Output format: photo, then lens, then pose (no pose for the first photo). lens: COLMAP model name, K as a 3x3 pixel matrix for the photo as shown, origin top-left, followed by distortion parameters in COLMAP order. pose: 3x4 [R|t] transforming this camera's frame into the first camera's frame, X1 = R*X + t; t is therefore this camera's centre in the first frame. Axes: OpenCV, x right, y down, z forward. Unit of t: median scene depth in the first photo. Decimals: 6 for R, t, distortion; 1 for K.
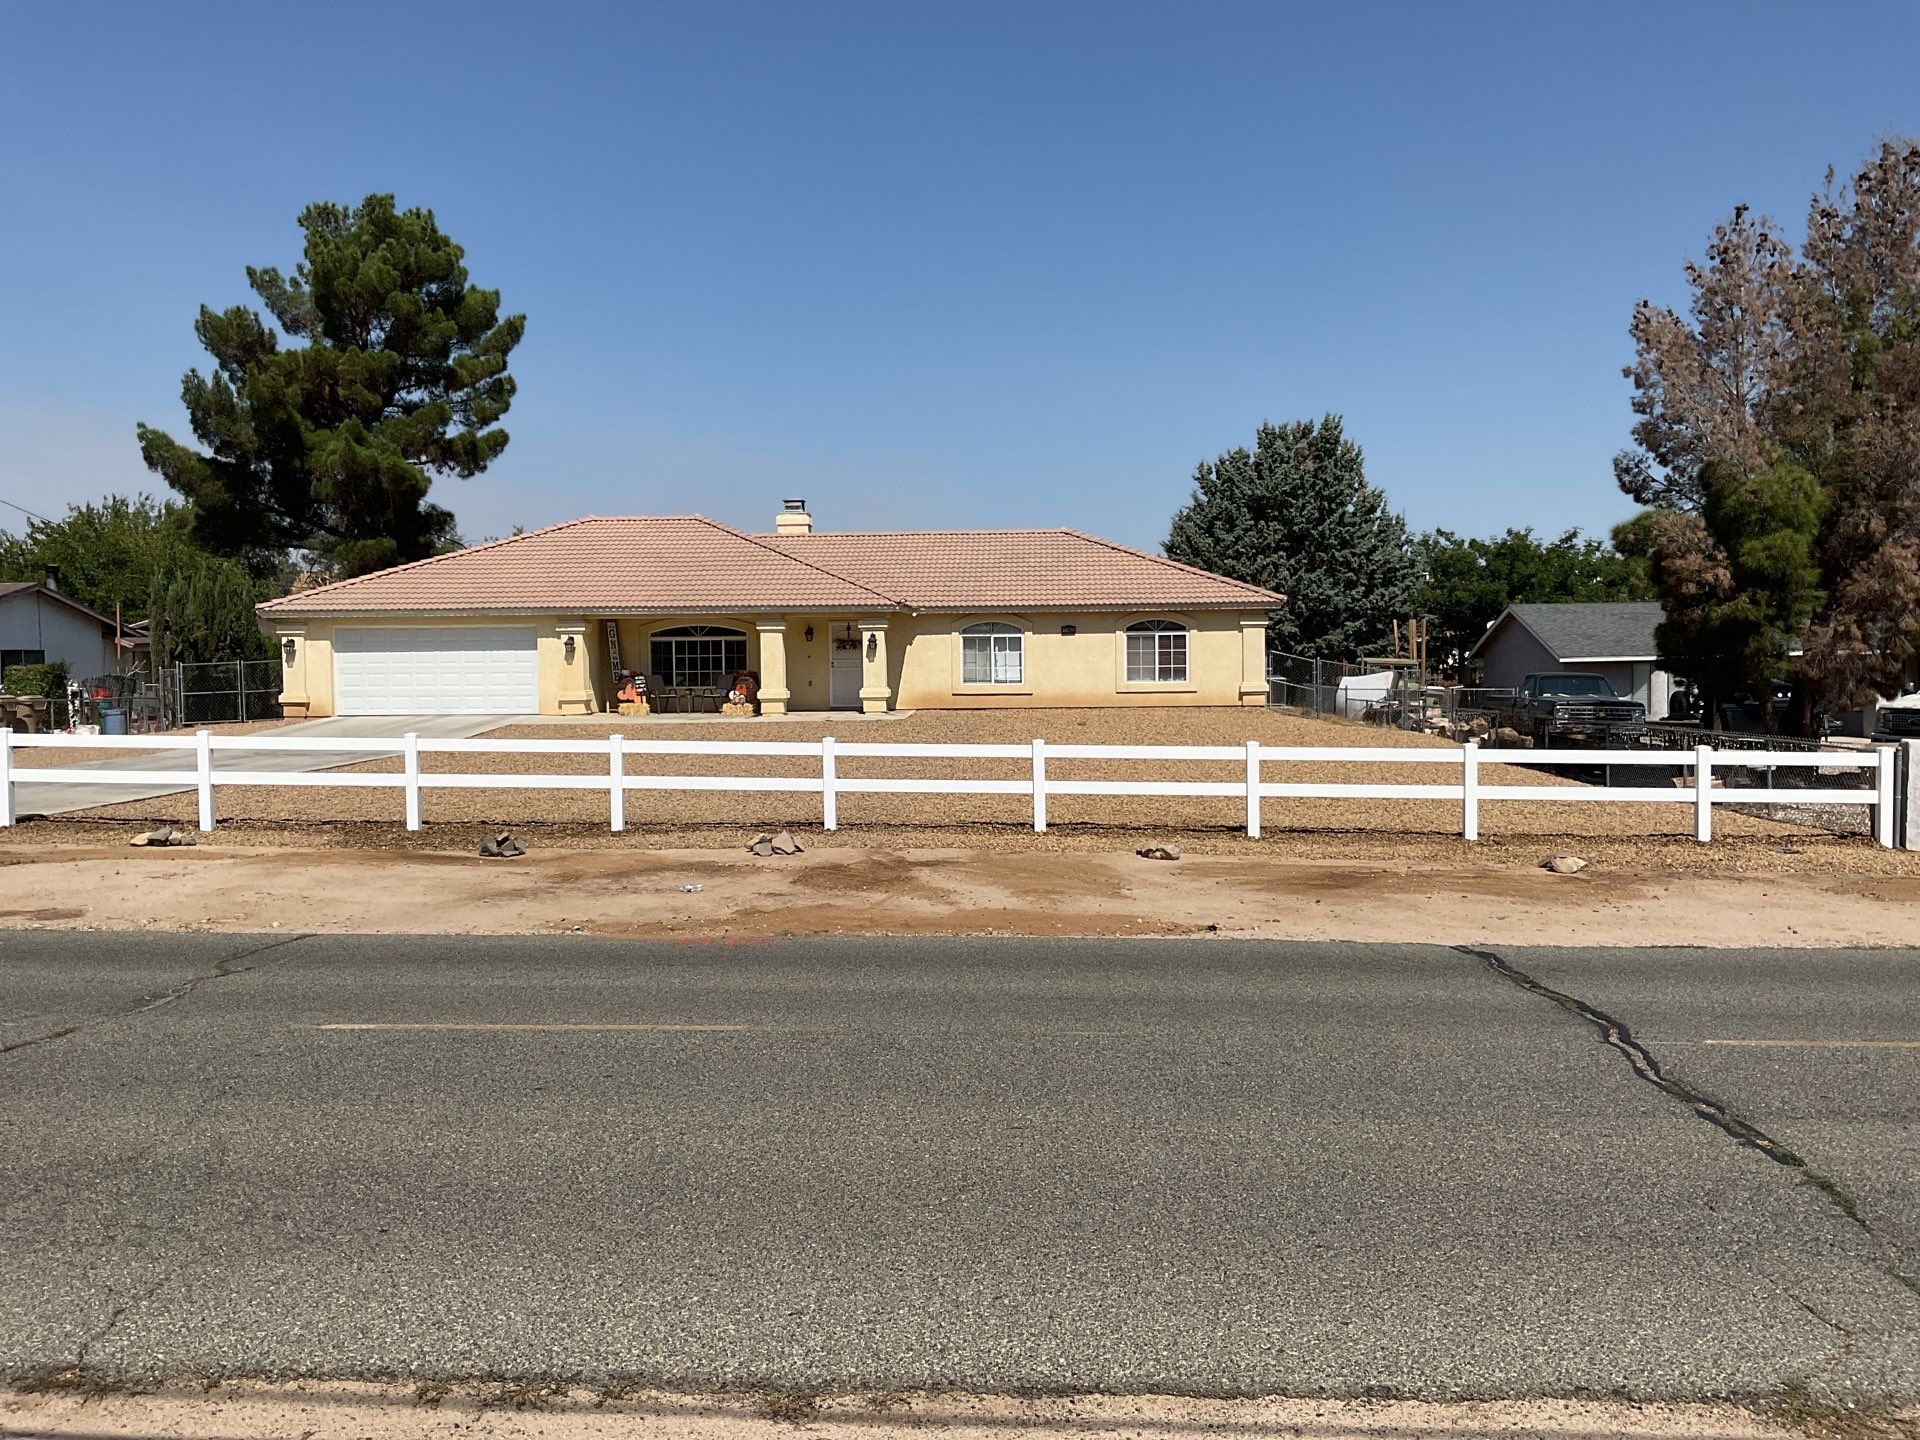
lens RADIAL K [[1580.0, 0, 961.2], [0, 1580.0, 730.3], [0, 0, 1]] dist [0.058033, -0.135494]
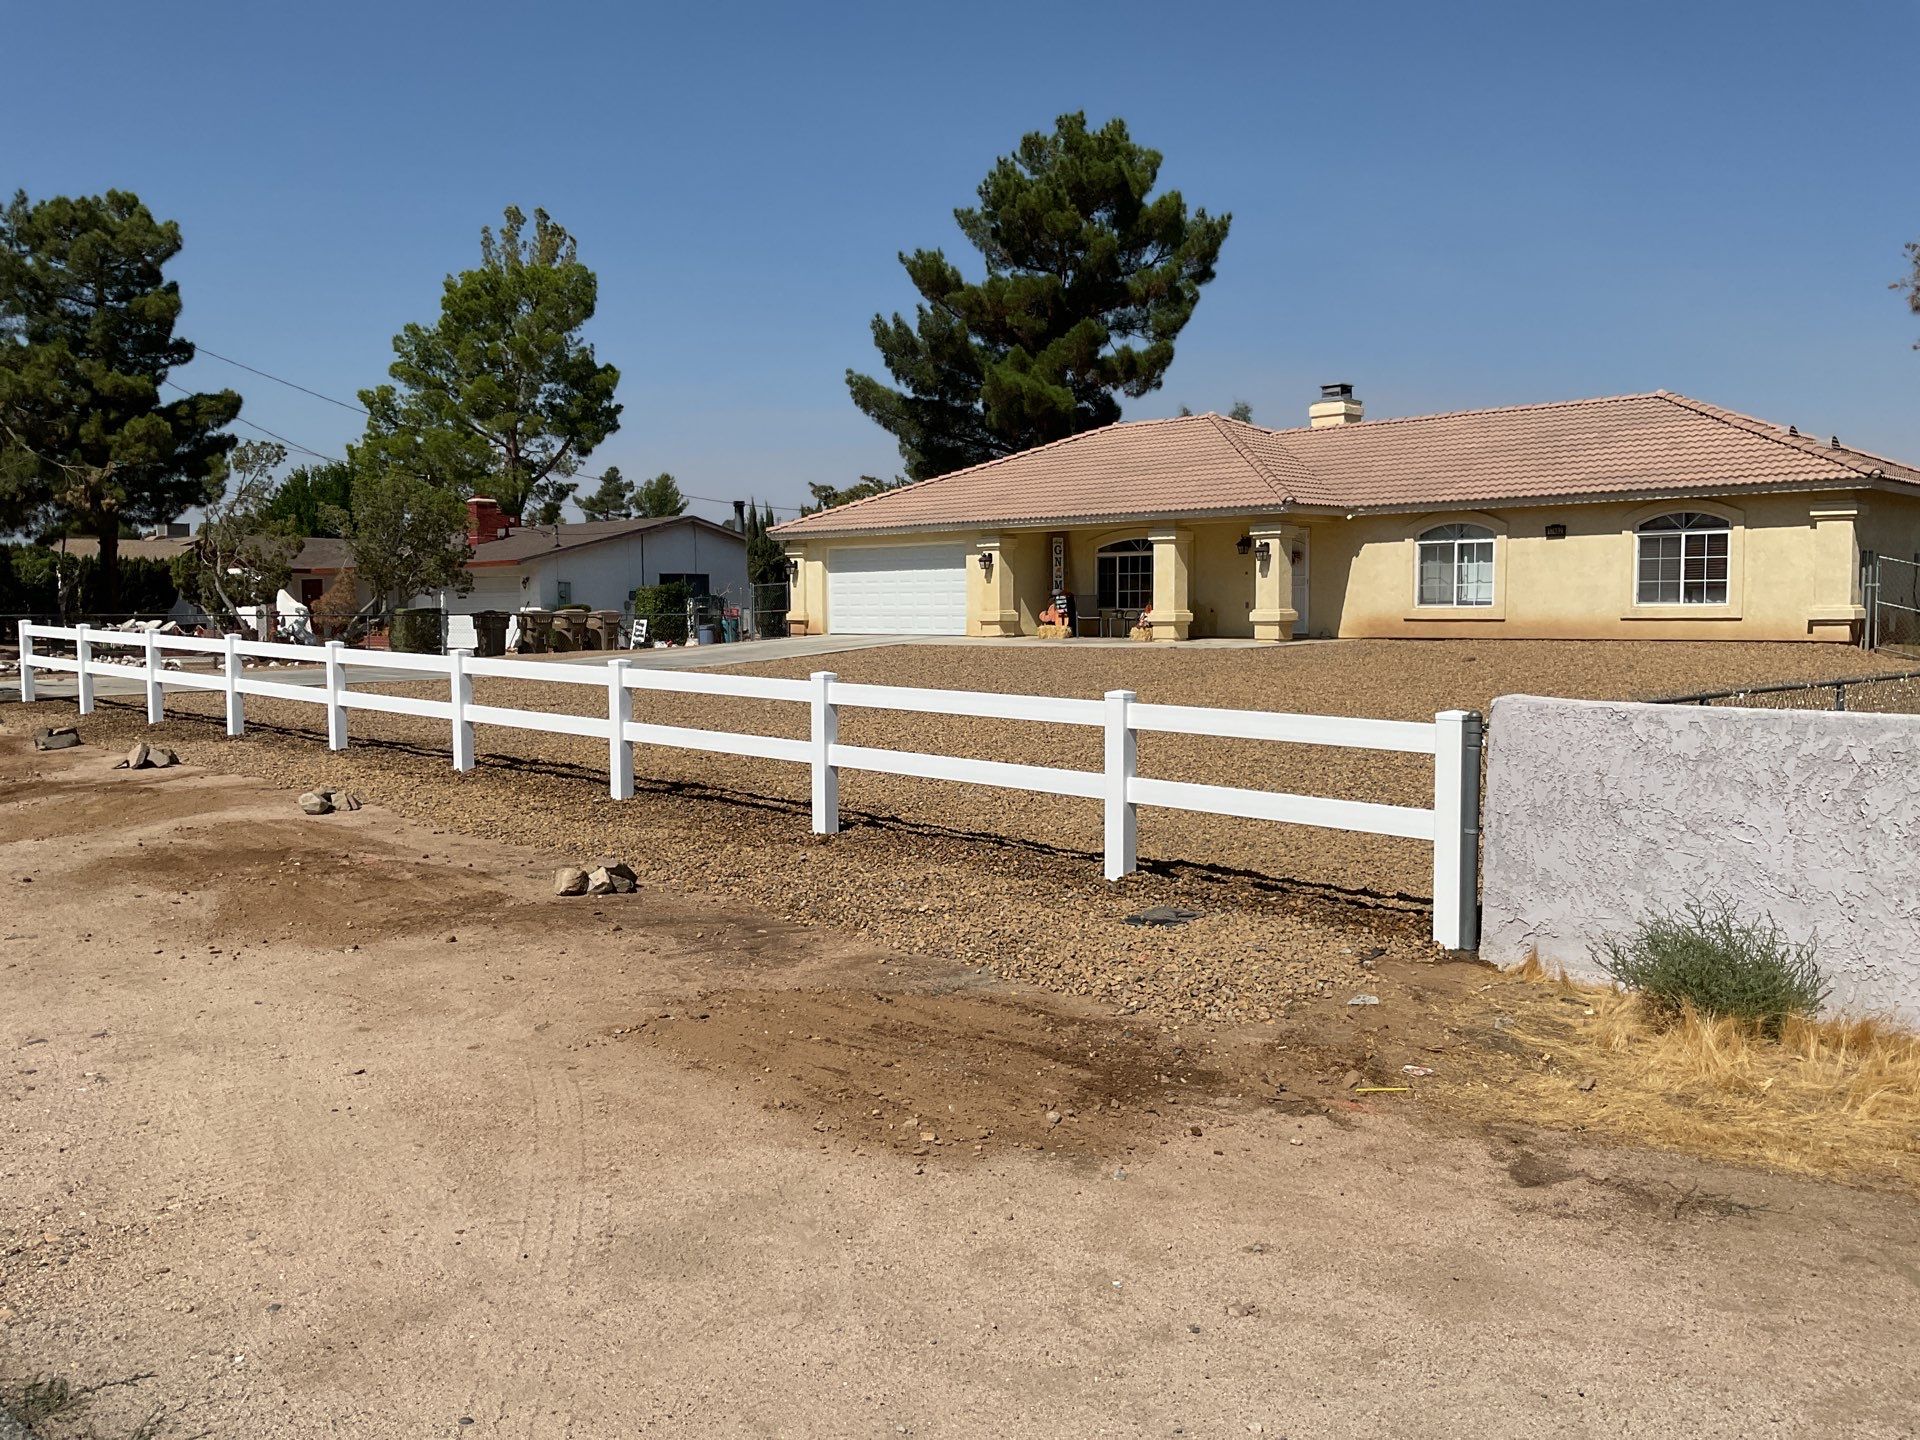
lens RADIAL K [[1580.0, 0, 964.5], [0, 1580.0, 737.1], [0, 0, 1]] dist [0.058033, -0.135494]
pose [[0.741168, 0.059981, -0.668634, 0.358883], [-0.031697, 0.998016, 0.054393, -0.000594], [0.670571, -0.019121, 0.741599, 0.278883]]
